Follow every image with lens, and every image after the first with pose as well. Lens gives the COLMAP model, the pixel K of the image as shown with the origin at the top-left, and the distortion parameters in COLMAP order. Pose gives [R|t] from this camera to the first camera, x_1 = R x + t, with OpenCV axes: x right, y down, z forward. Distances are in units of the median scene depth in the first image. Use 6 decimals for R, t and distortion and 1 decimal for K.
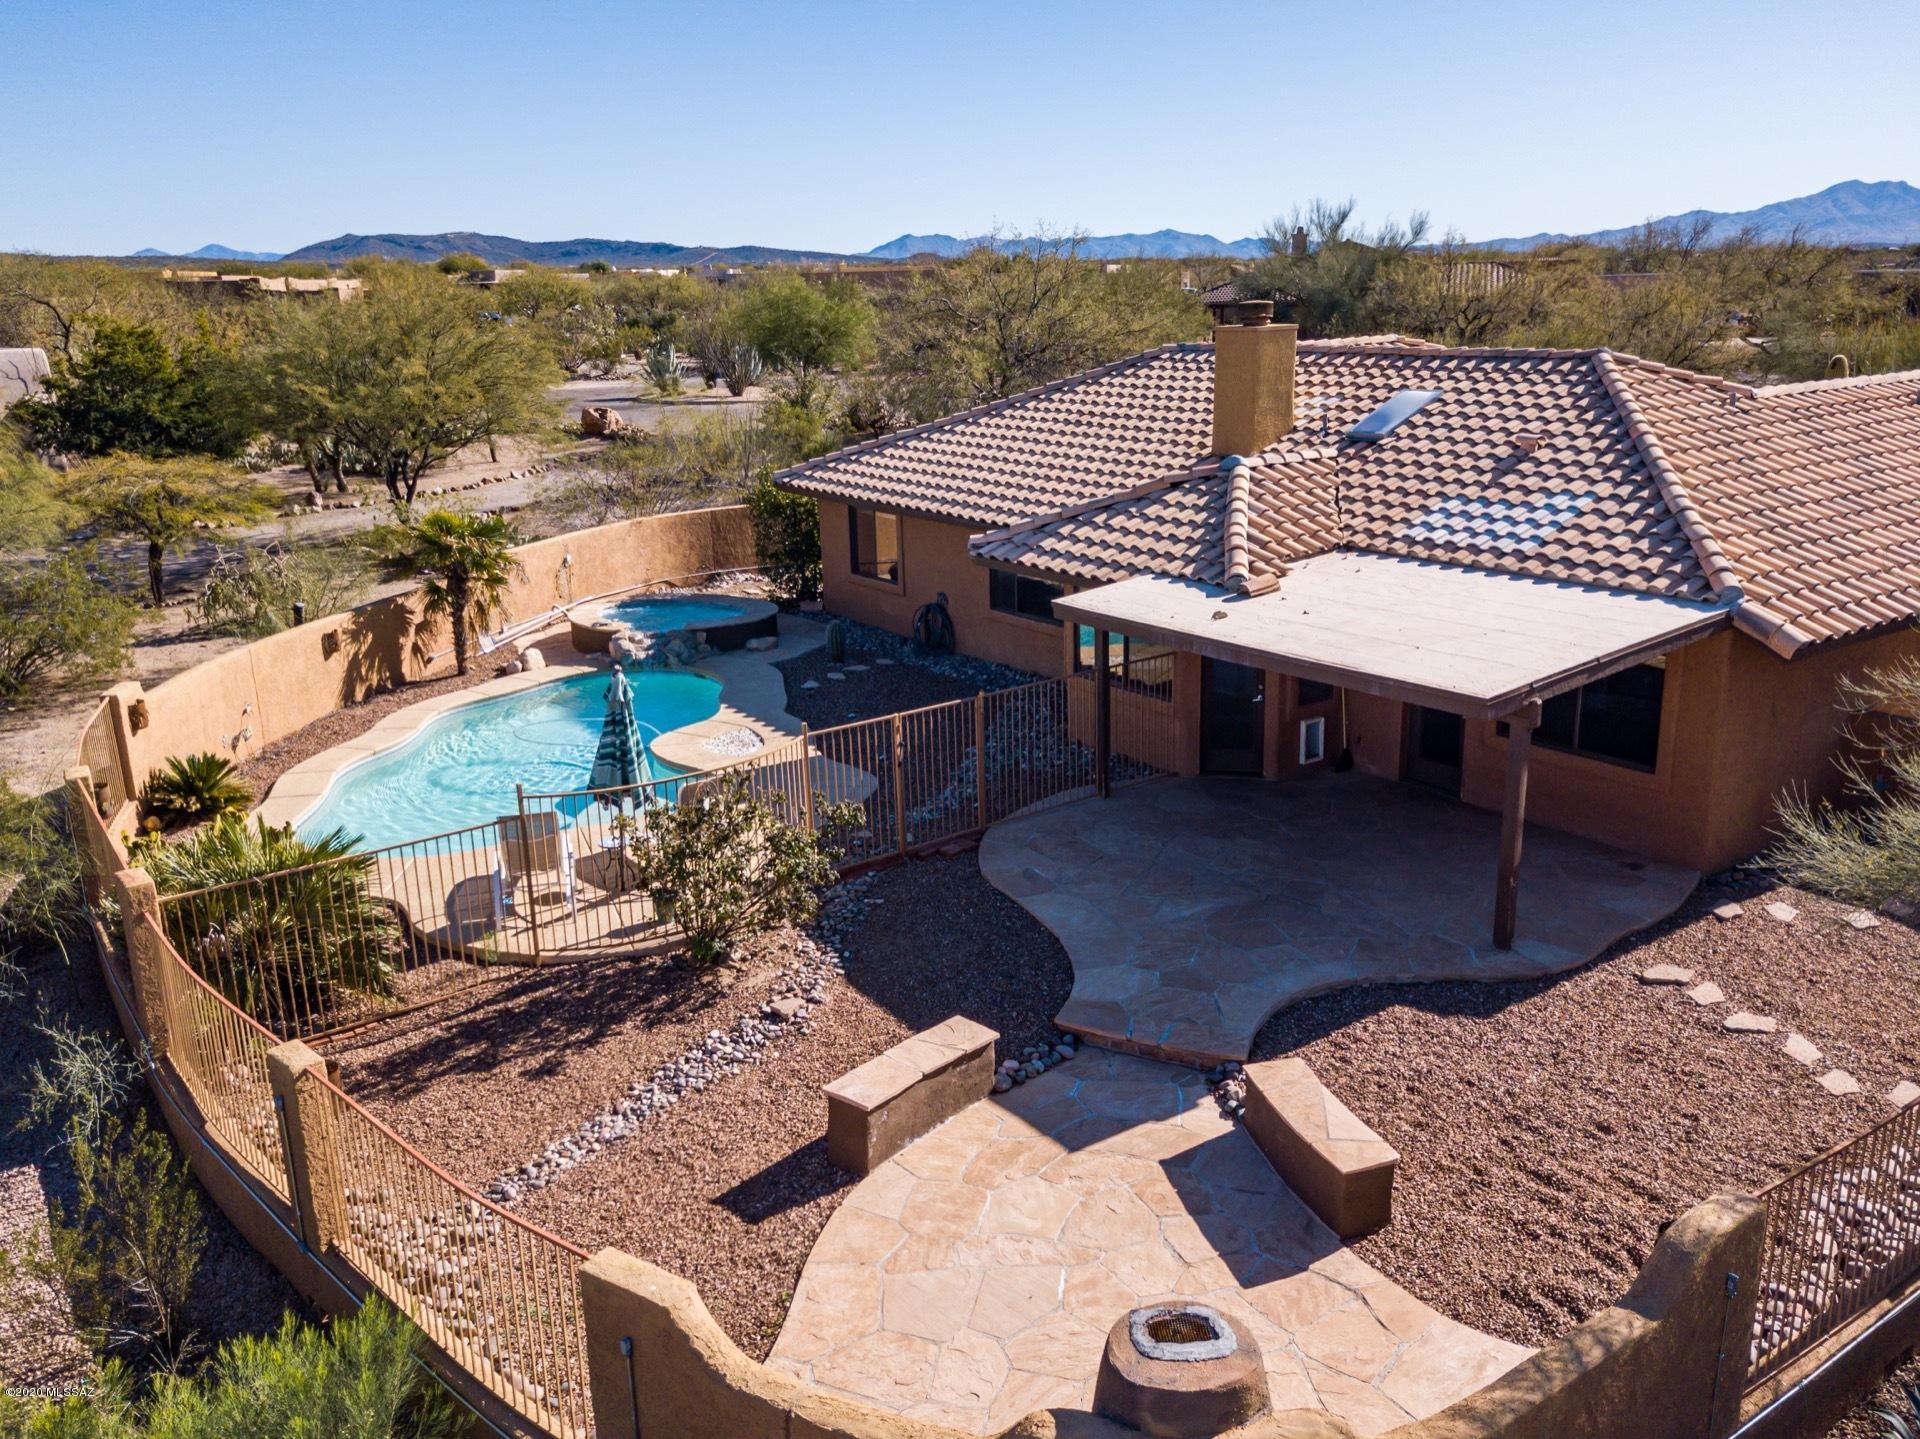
lens RADIAL K [[1558.2, 0, 967.4], [0, 1558.2, 719.5], [0, 0, 1]] dist [0.010346, 0.000994]
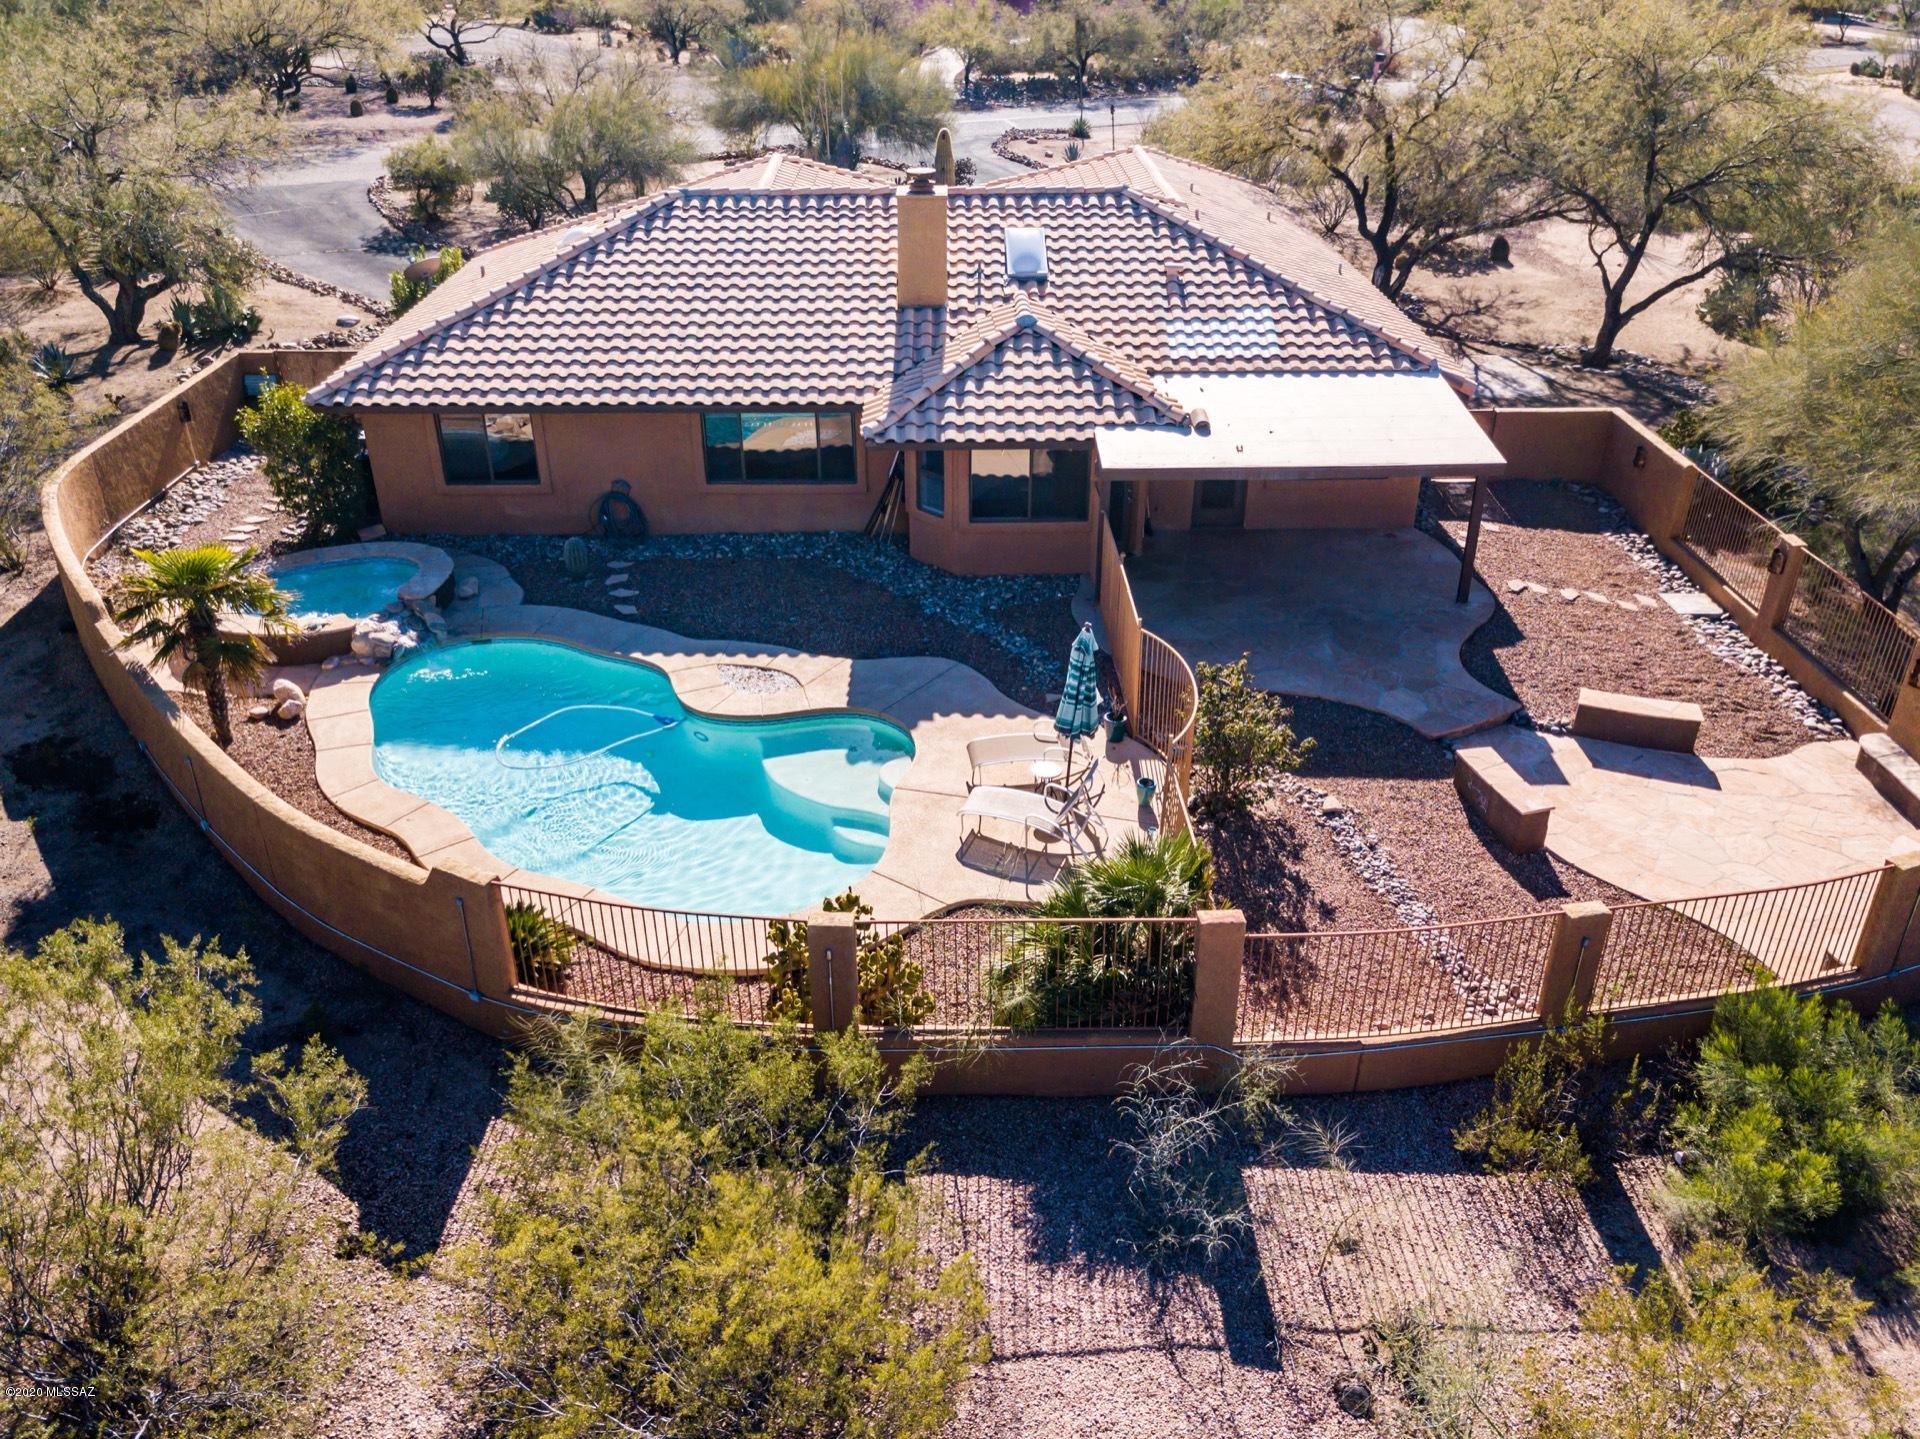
lens RADIAL K [[1544.5, 0, 960.0], [0, 1544.5, 719.5], [0, 0, 1]] dist [-0.029981, 0.074233]
pose [[0.566452, -0.376943, 0.732834, -1.268489], [0.211006, 0.925957, 0.313179, -0.383353], [-0.796623, -0.022768, 0.604047, 0.423962]]
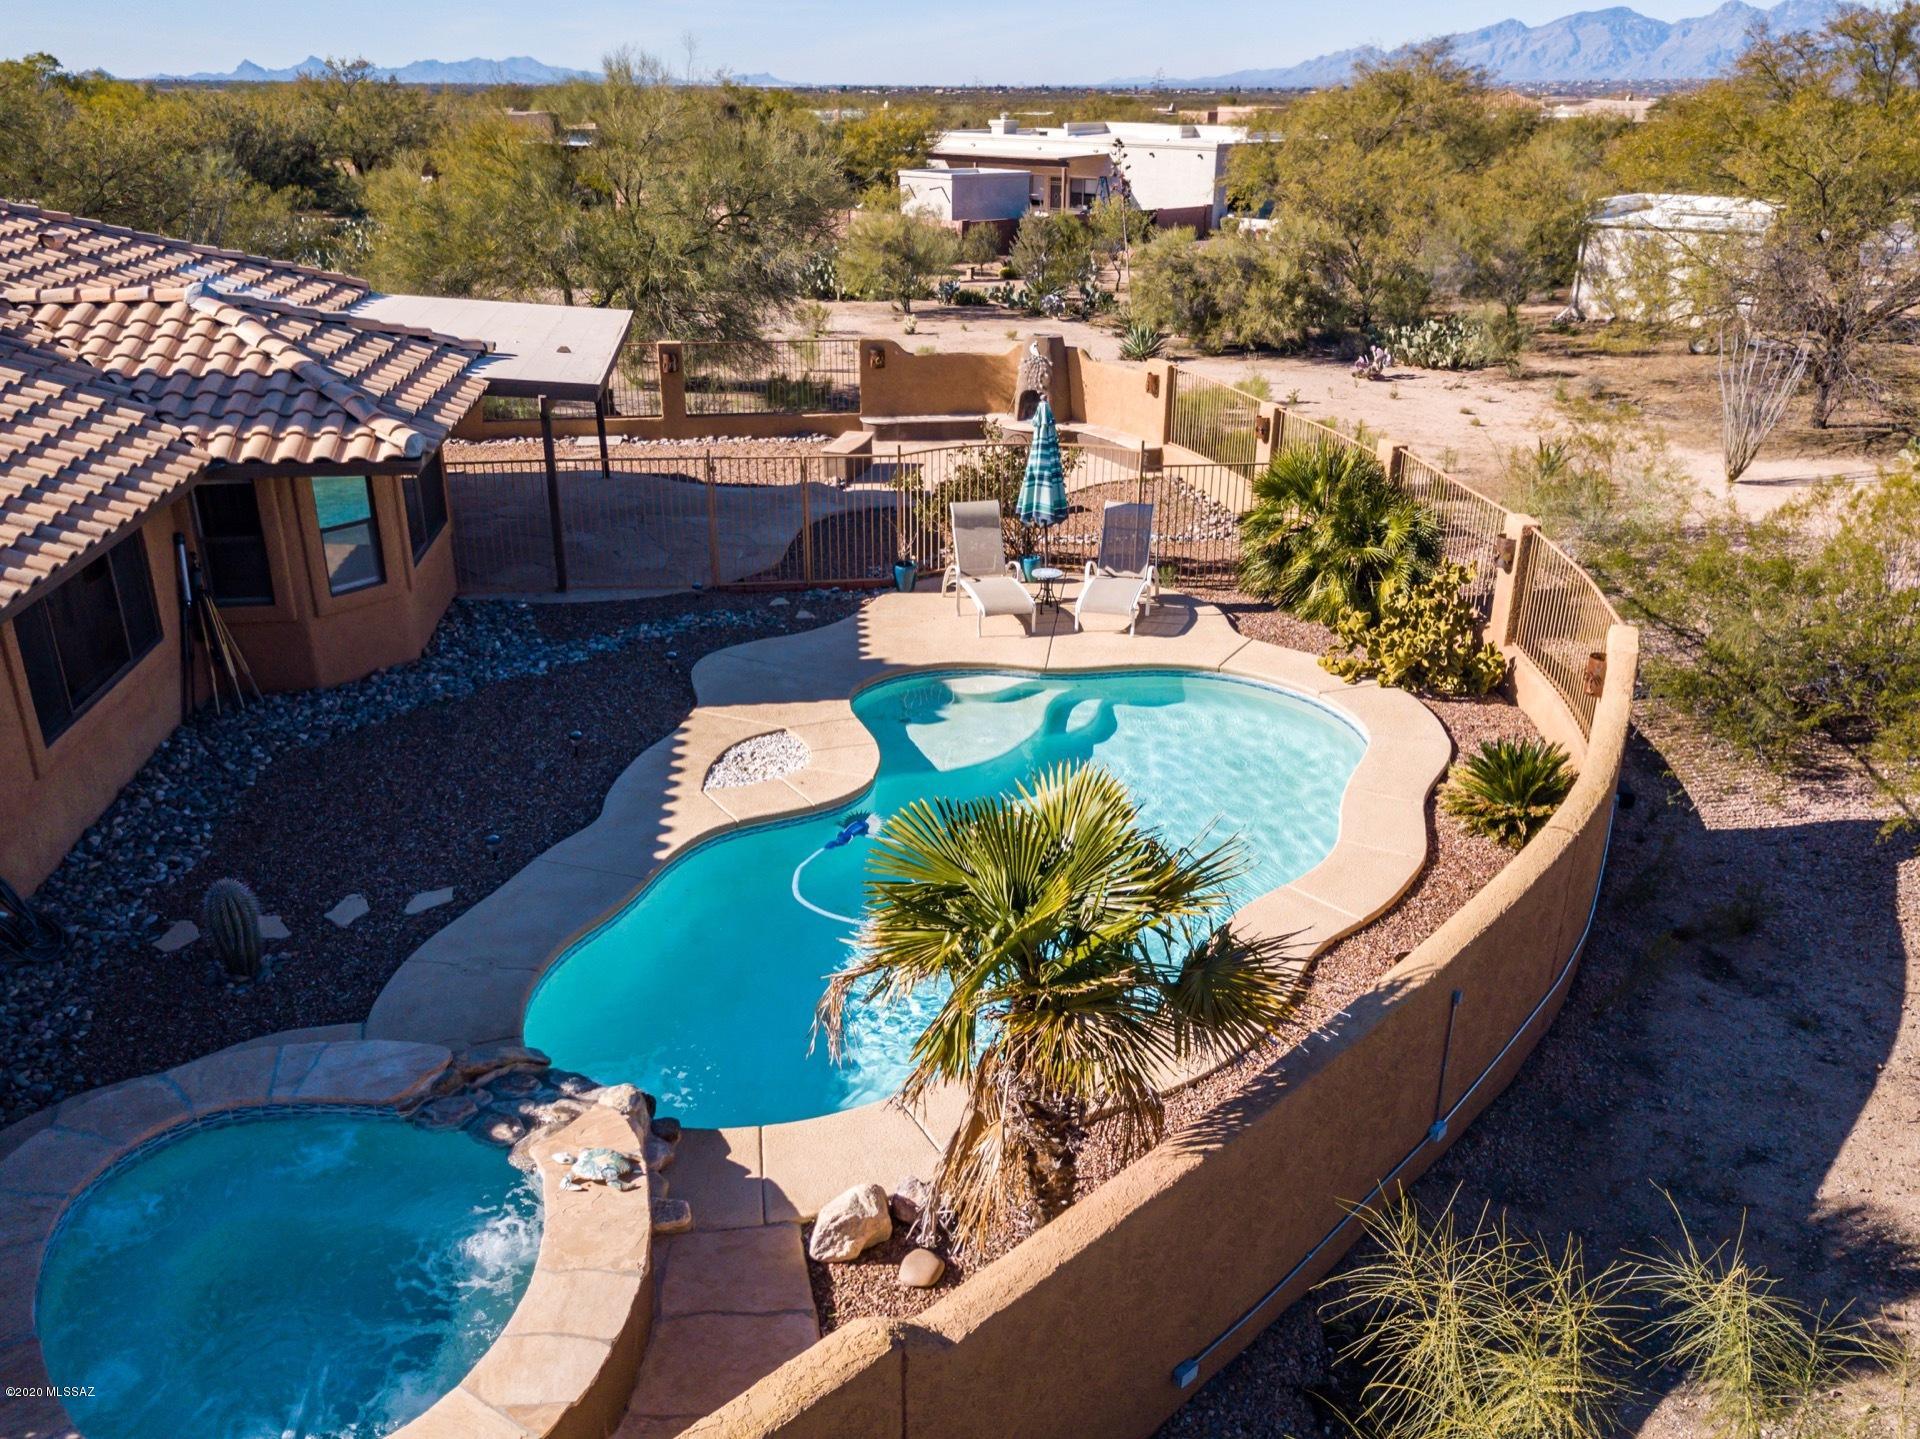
lens RADIAL K [[1465.3, 0, 965.8], [0, 1465.3, 688.5], [0, 0, 1]] dist [-0.001757, 0.005170]
pose [[-0.877424, -0.163788, 0.450889, -0.769629], [0.144115, 0.806495, 0.573408, -0.540040], [-0.457557, 0.568102, -0.684034, 2.089693]]
